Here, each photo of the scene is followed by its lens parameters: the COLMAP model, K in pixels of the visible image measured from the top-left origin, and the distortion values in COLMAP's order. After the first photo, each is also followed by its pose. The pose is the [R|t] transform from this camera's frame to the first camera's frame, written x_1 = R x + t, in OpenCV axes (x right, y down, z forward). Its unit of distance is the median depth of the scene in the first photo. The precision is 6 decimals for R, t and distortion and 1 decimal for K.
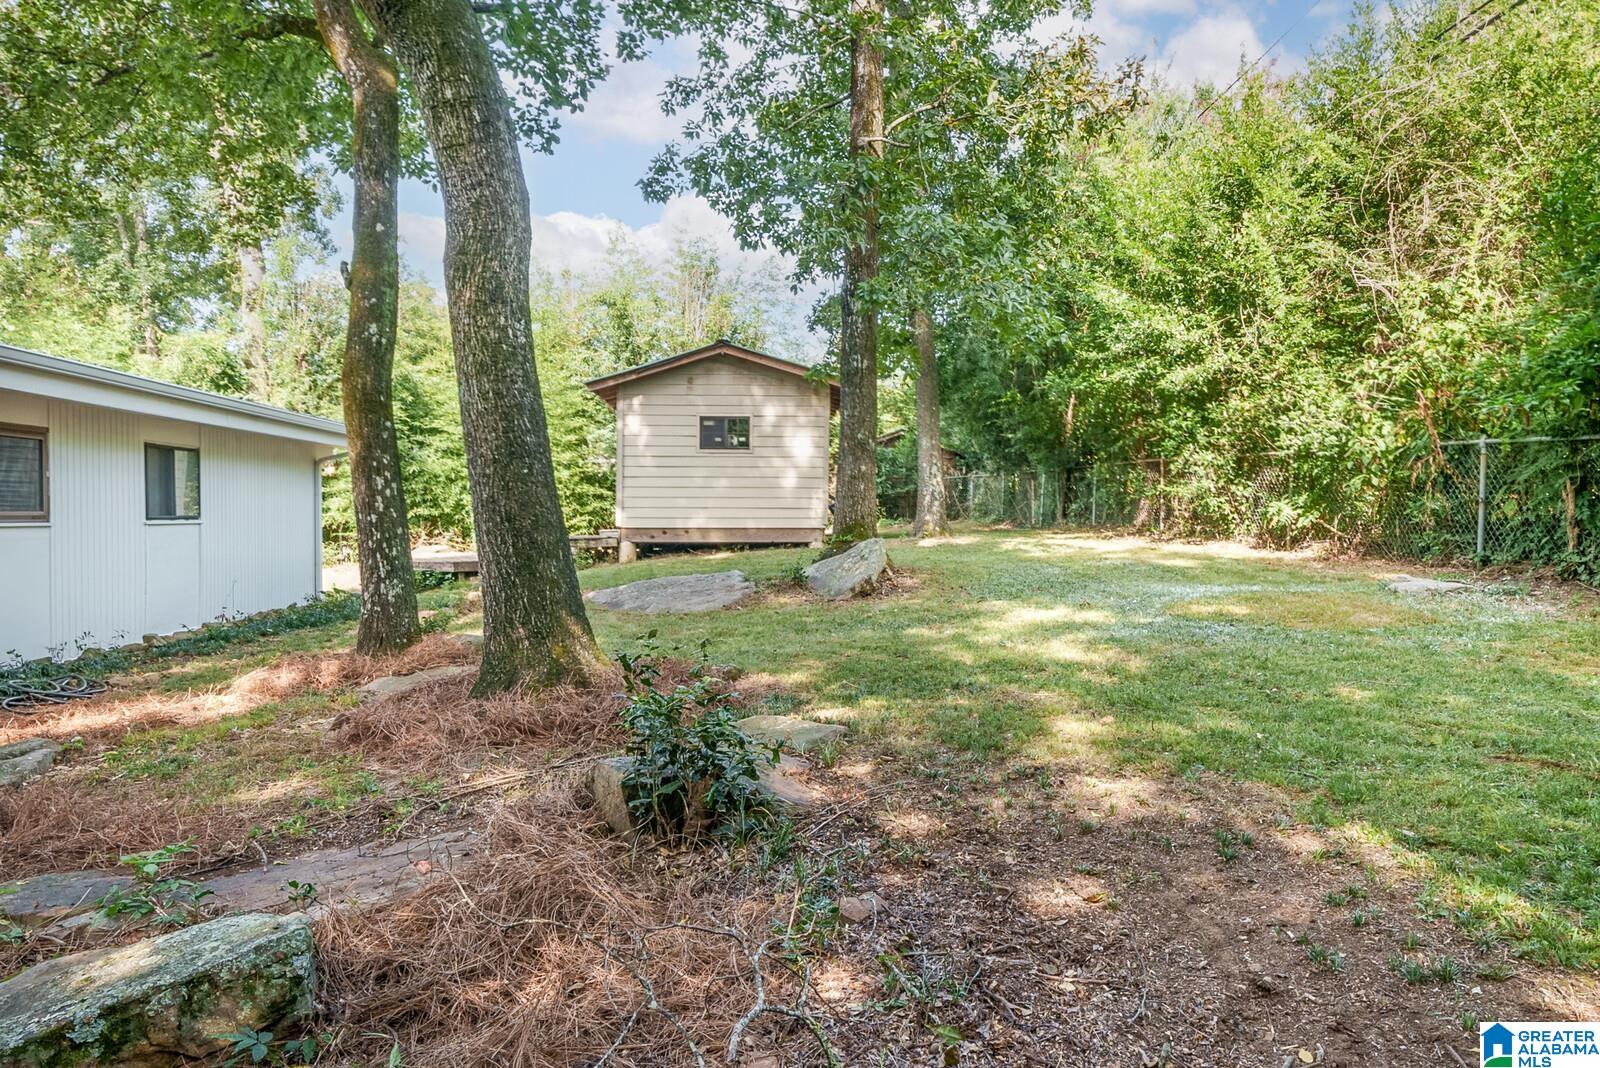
lens RADIAL K [[978.1, 0, 800.5], [0, 978.1, 589.2], [0, 0, 1]] dist [-0.003914, -0.000994]
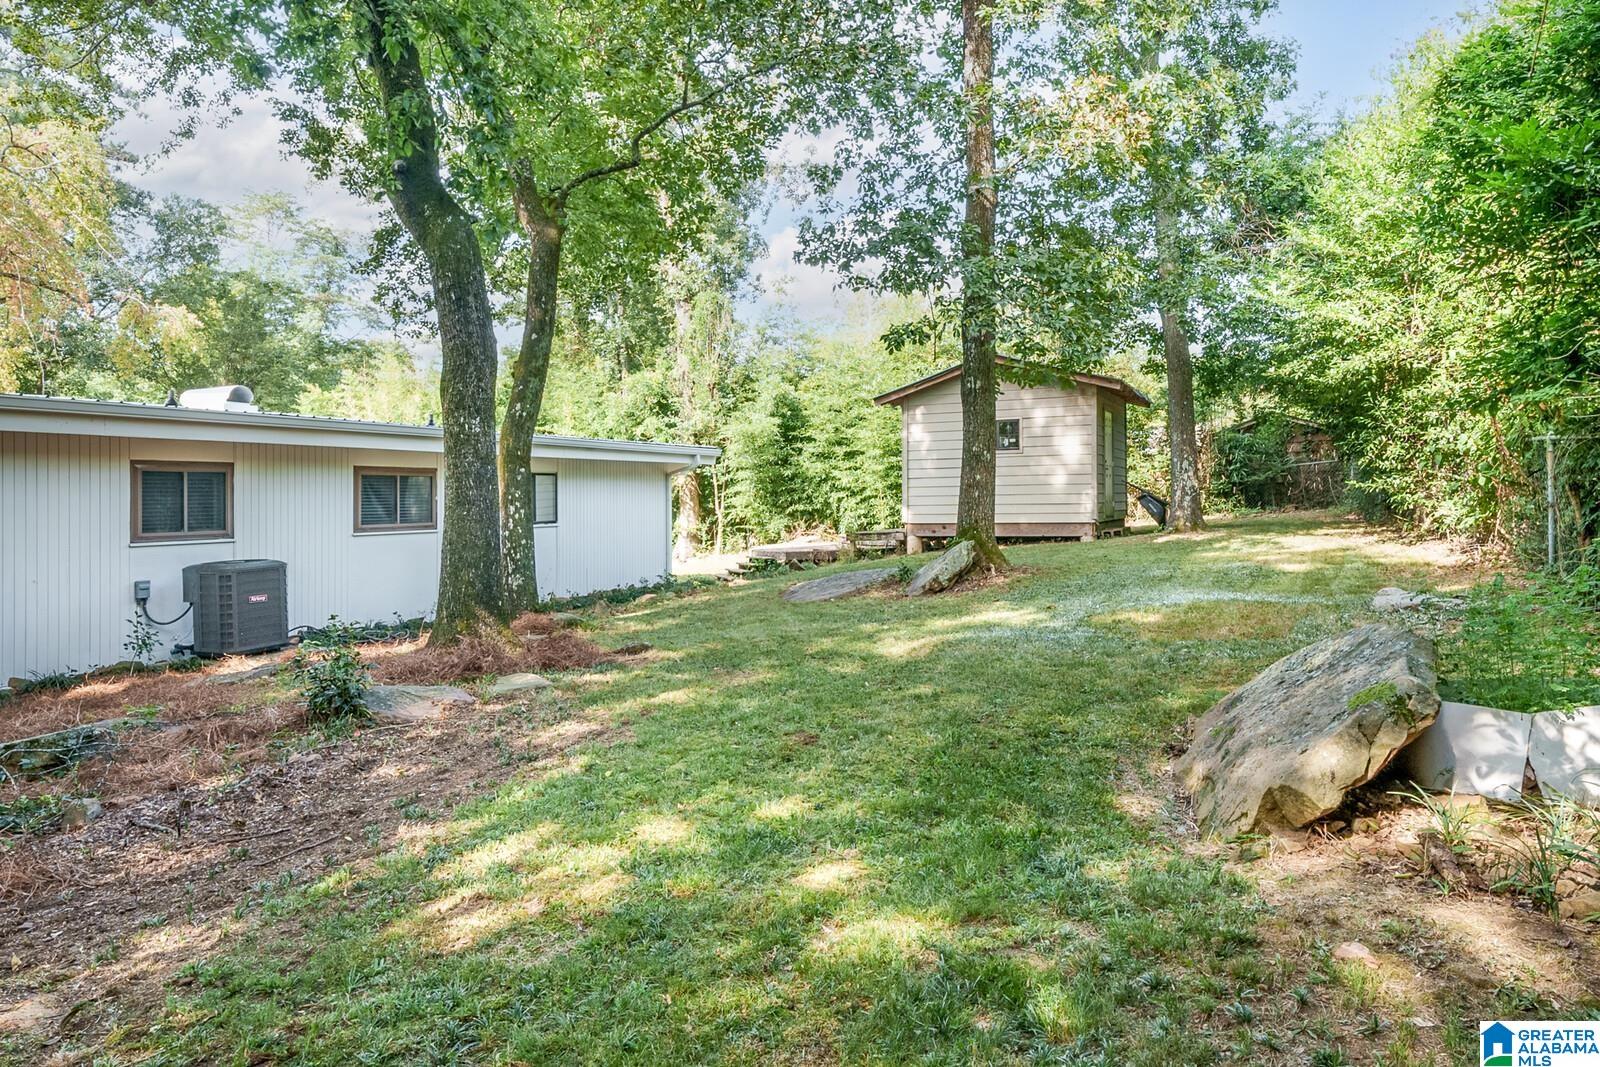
lens RADIAL K [[960.6, 0, 800.0], [0, 960.6, 533.5], [0, 0, 1]] dist [-0.000869, -0.000028]
pose [[0.884138, -0.000448, -0.467225, 0.226120], [-0.018332, 0.999196, -0.035648, -0.009813], [0.466866, 0.040083, 0.883419, -0.032927]]
